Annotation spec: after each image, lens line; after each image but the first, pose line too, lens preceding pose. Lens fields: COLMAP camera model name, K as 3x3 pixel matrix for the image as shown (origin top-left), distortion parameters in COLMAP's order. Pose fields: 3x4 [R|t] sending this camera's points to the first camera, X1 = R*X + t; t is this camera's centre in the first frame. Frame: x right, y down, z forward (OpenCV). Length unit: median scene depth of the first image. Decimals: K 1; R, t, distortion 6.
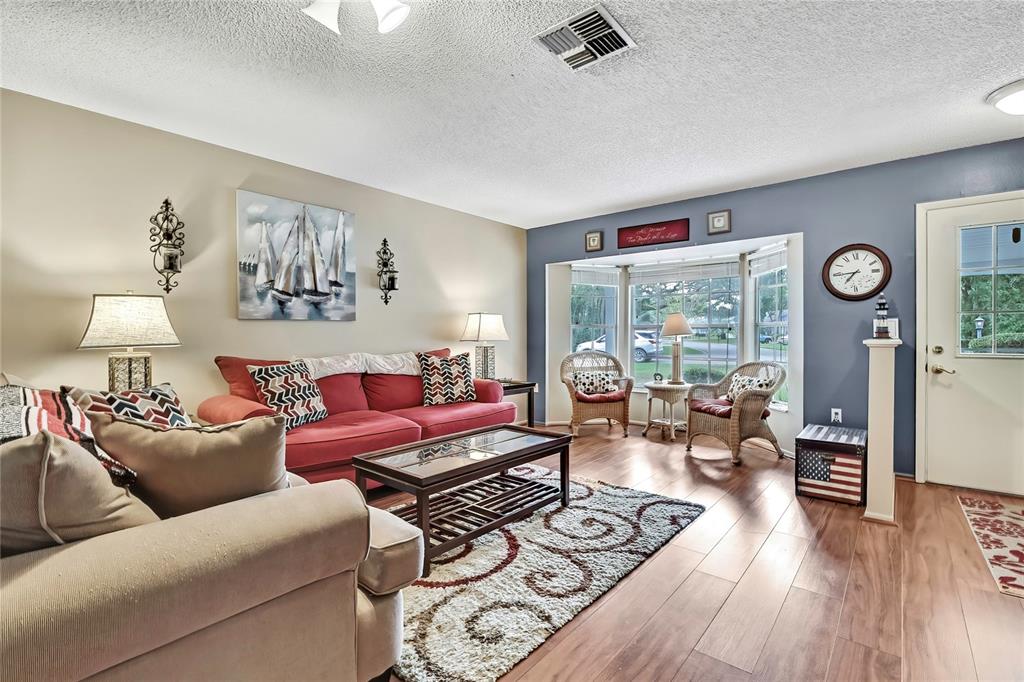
lens RADIAL K [[482.2, 0, 508.4], [0, 482.2, 342.4], [0, 0, 1]] dist [-0.016092, 0.002794]
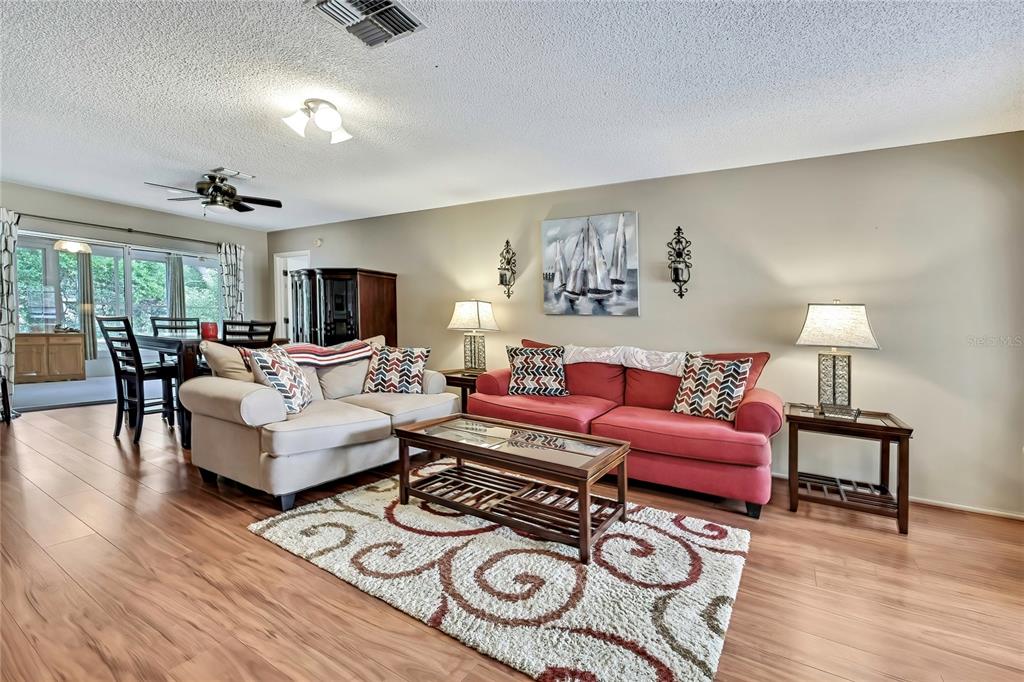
lens RADIAL K [[425.2, 0, 505.2], [0, 425.2, 346.2], [0, 0, 1]] dist [-0.009944, 0.000145]
pose [[0.157106, 0.058940, -0.985821, 0.621373], [-0.052373, 0.997310, 0.051280, -0.012873], [0.986192, 0.043574, 0.159770, 0.667964]]
